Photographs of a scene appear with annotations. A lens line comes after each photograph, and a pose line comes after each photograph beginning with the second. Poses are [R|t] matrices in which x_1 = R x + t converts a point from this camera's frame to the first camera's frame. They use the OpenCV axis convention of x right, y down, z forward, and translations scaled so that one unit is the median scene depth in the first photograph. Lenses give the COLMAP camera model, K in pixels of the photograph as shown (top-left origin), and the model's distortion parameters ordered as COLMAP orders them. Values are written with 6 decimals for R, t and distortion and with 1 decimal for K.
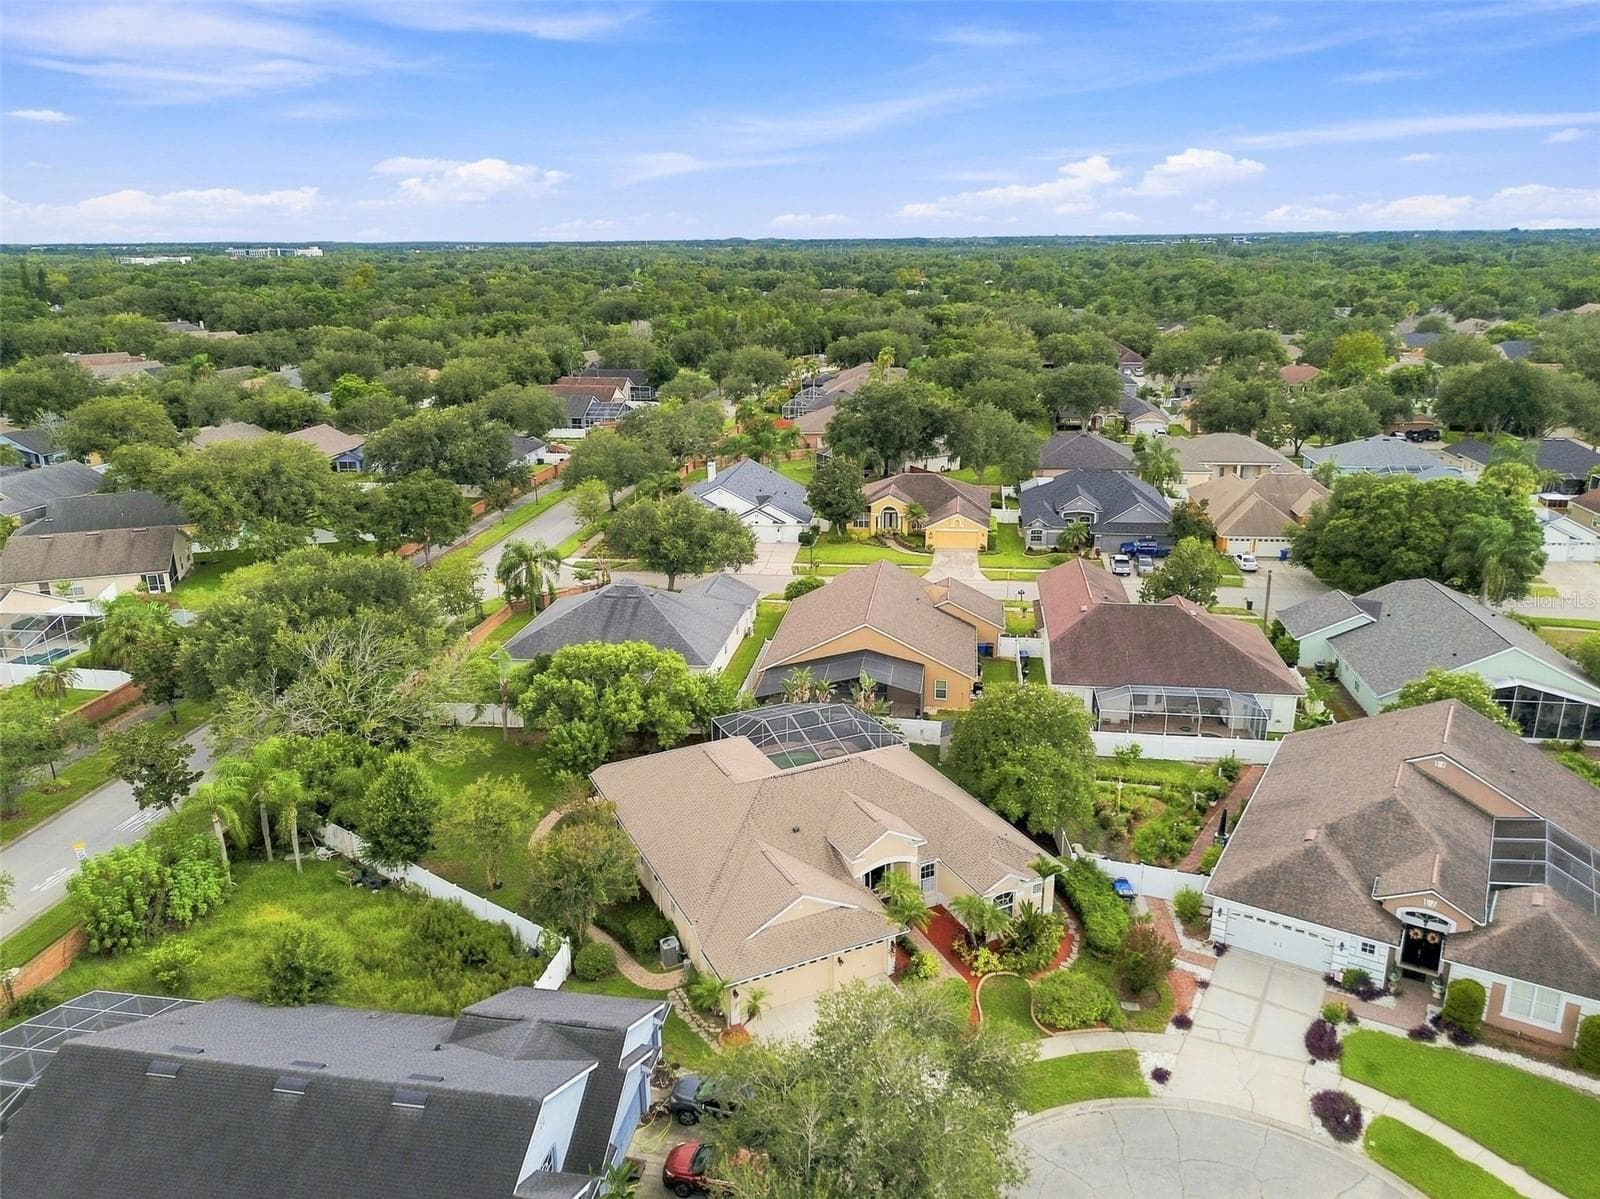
lens RADIAL K [[1135.3, 0, 804.5], [0, 1135.3, 595.1], [0, 0, 1]] dist [0.067098, -0.067914]
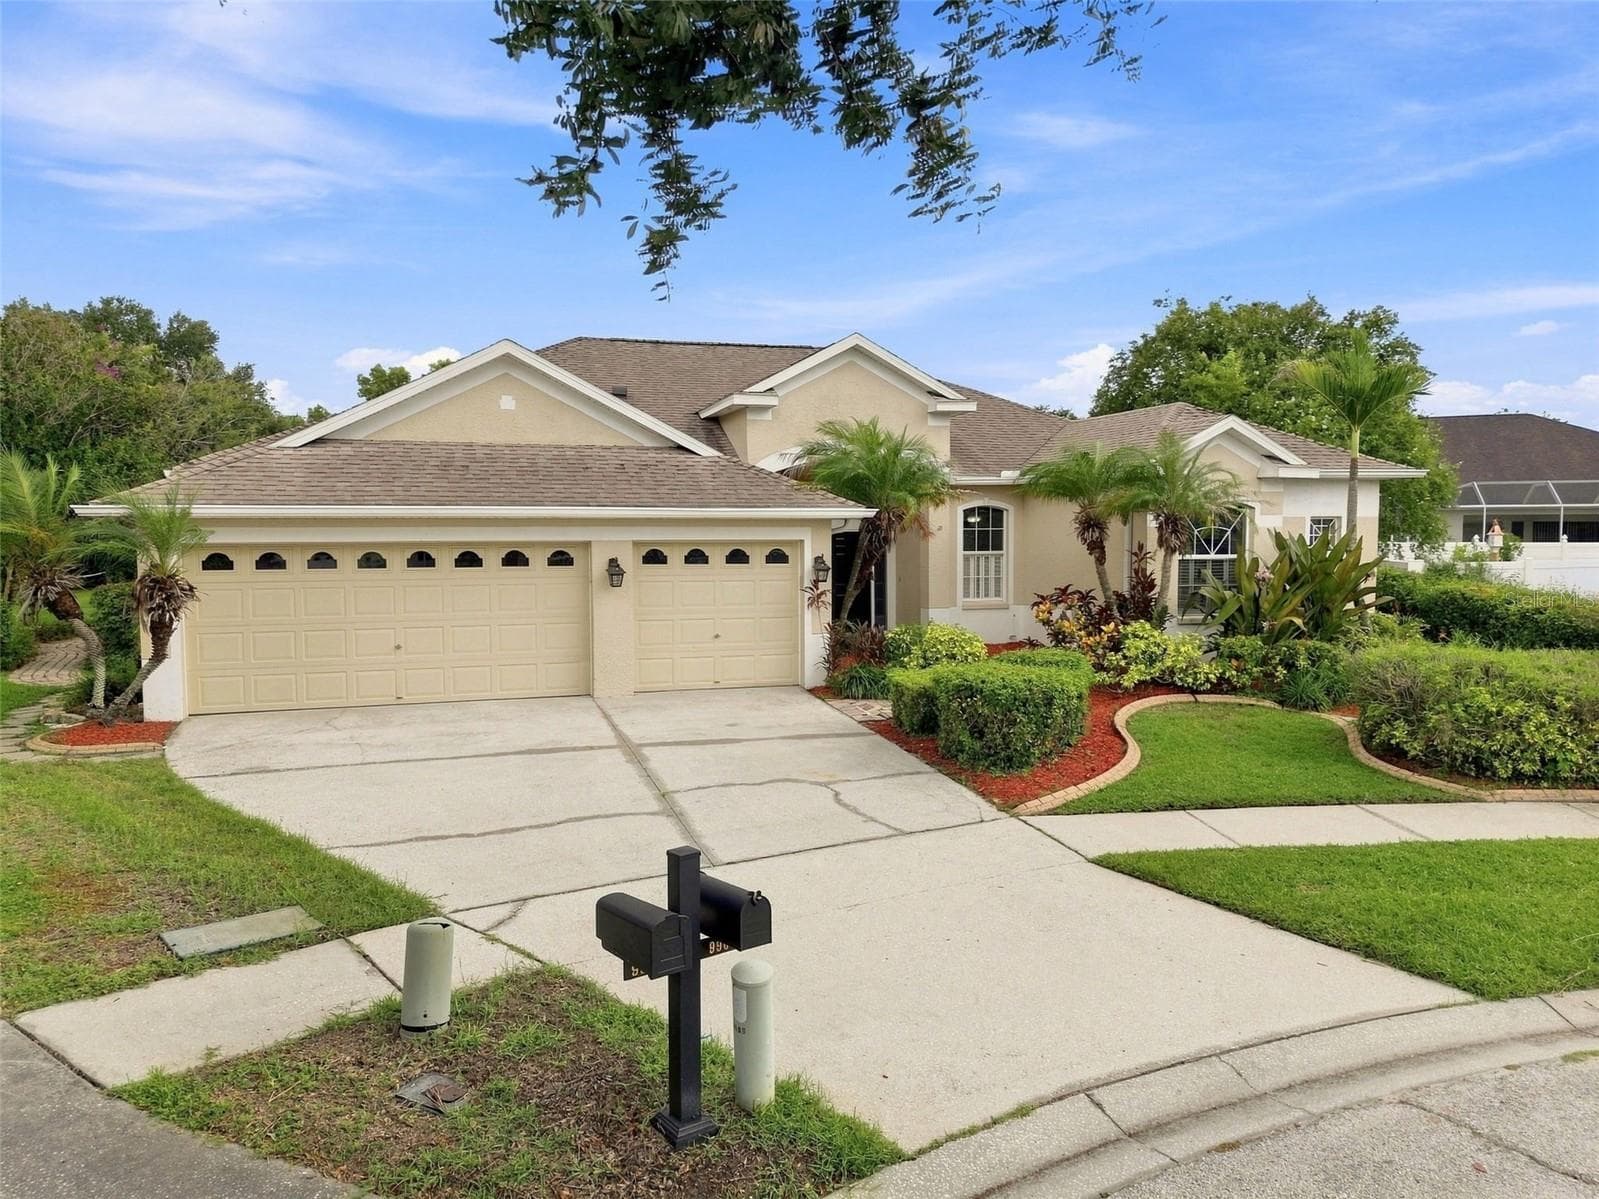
lens RADIAL K [[1134.6, 0, 804.0], [0, 1134.6, 595.1], [0, 0, 1]] dist [0.067098, -0.067914]
pose [[0.987764, 0.017450, -0.154974, 0.091555], [-0.054085, 0.970378, -0.235459, 0.295152], [0.146274, 0.240959, 0.959449, 0.561091]]
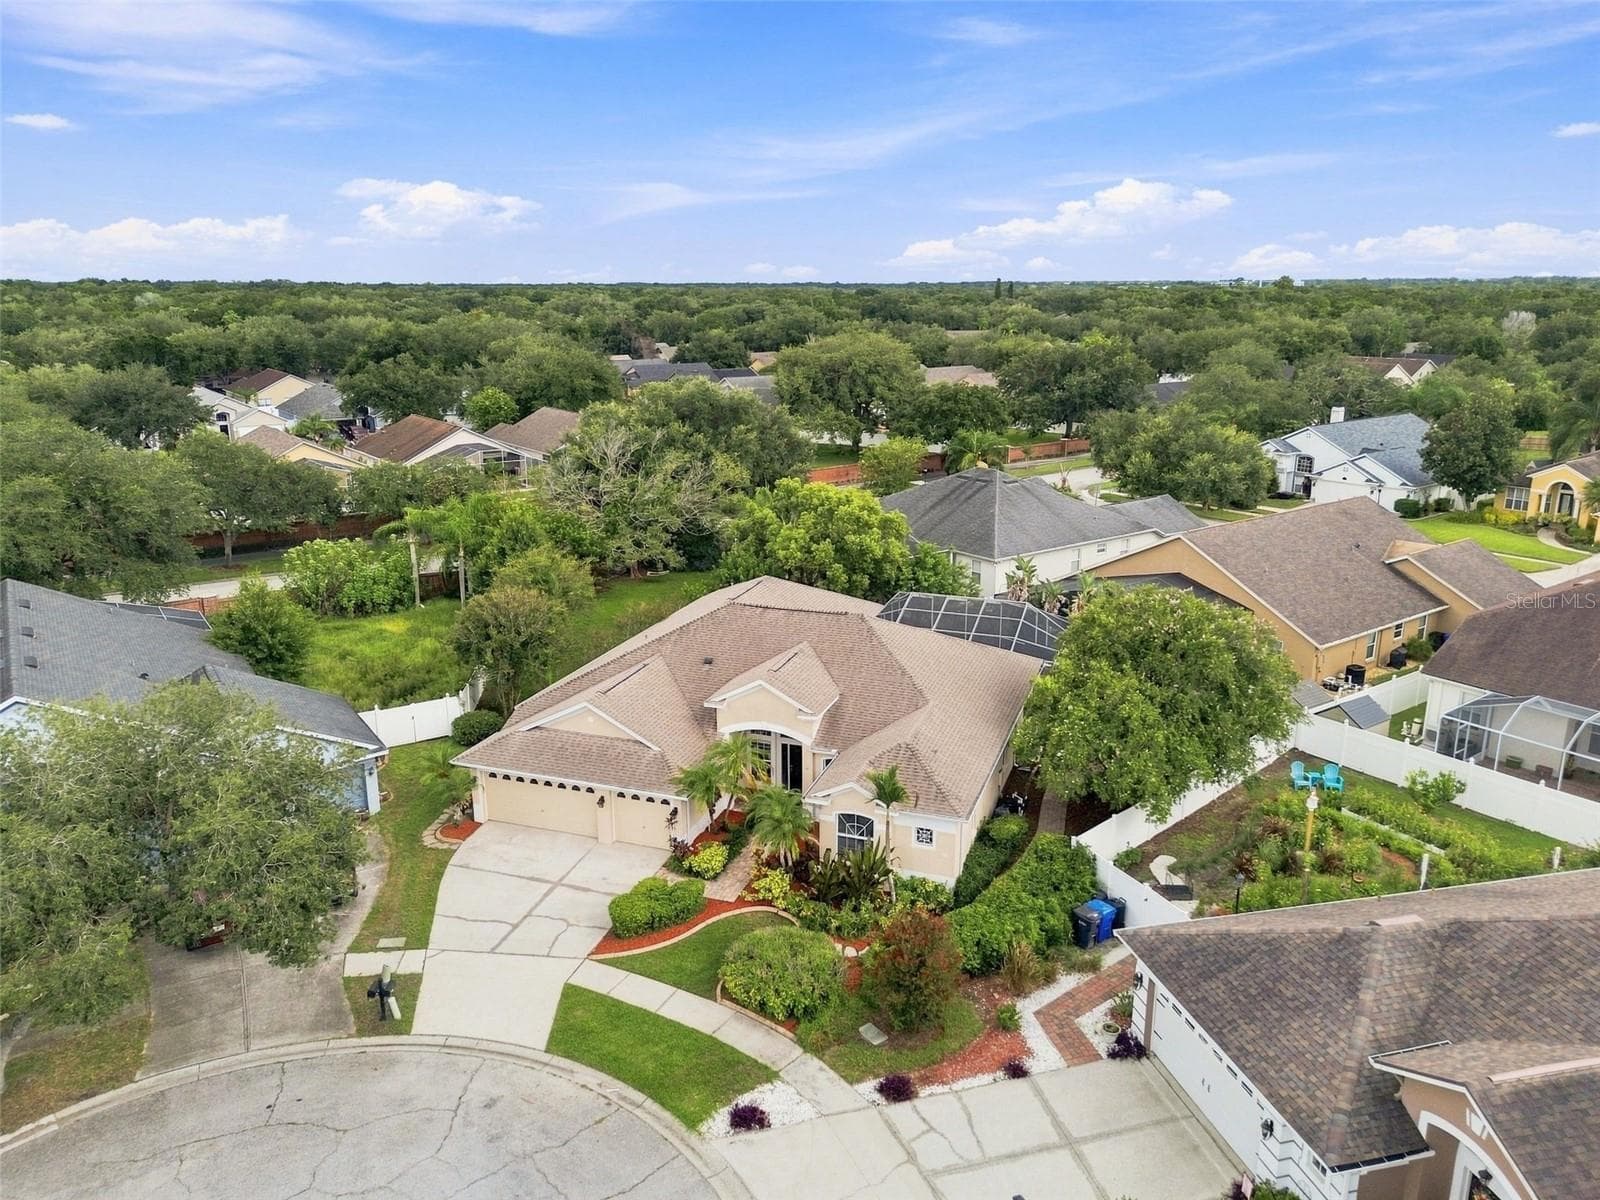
lens RADIAL K [[1135.3, 0, 804.5], [0, 1135.3, 595.6], [0, 0, 1]] dist [0.067098, -0.067914]
pose [[0.700276, 0.196591, -0.686269, 0.466566], [-0.217300, 0.974416, 0.057400, 0.087512], [0.679995, 0.108930, 0.725080, 0.402006]]
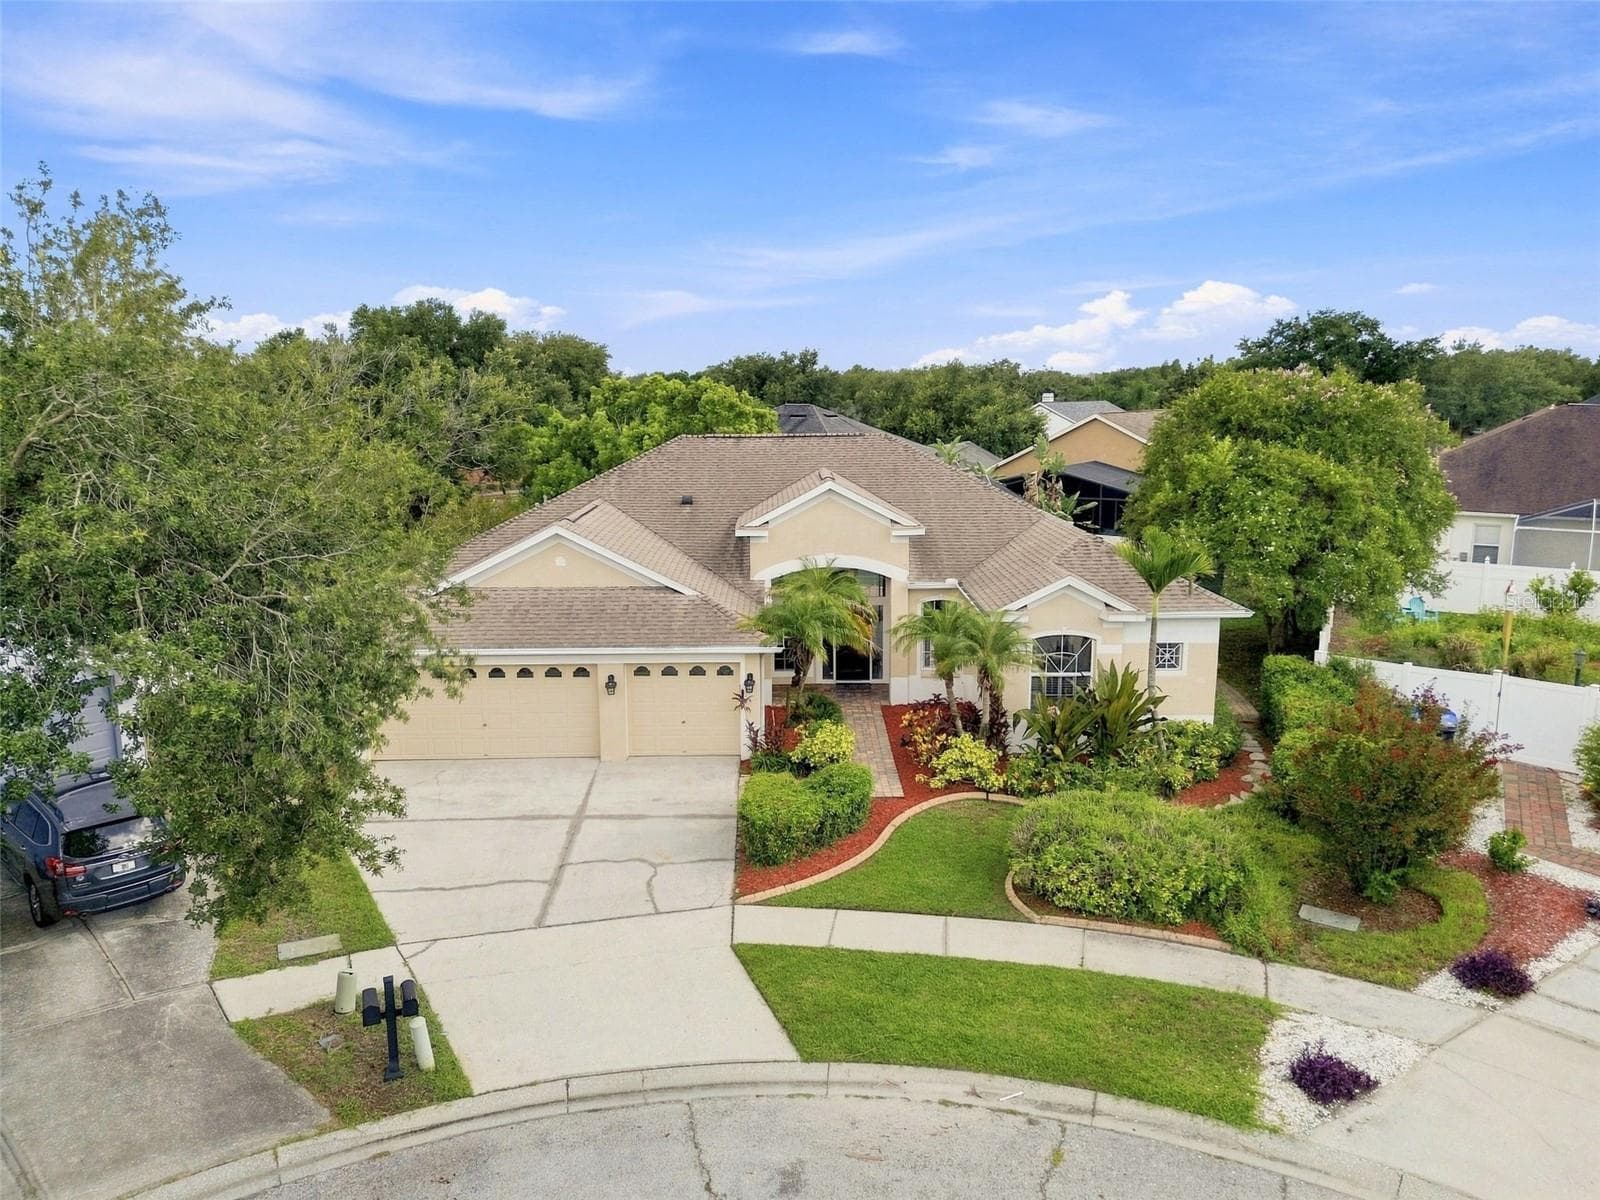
lens RADIAL K [[1135.3, 0, 804.5], [0, 1135.3, 595.6], [0, 0, 1]] dist [0.067098, -0.067914]
pose [[0.908061, 0.082876, -0.410557, 0.208610], [-0.131761, 0.986985, -0.092191, 0.240540], [0.397573, 0.137811, 0.907163, 0.476791]]
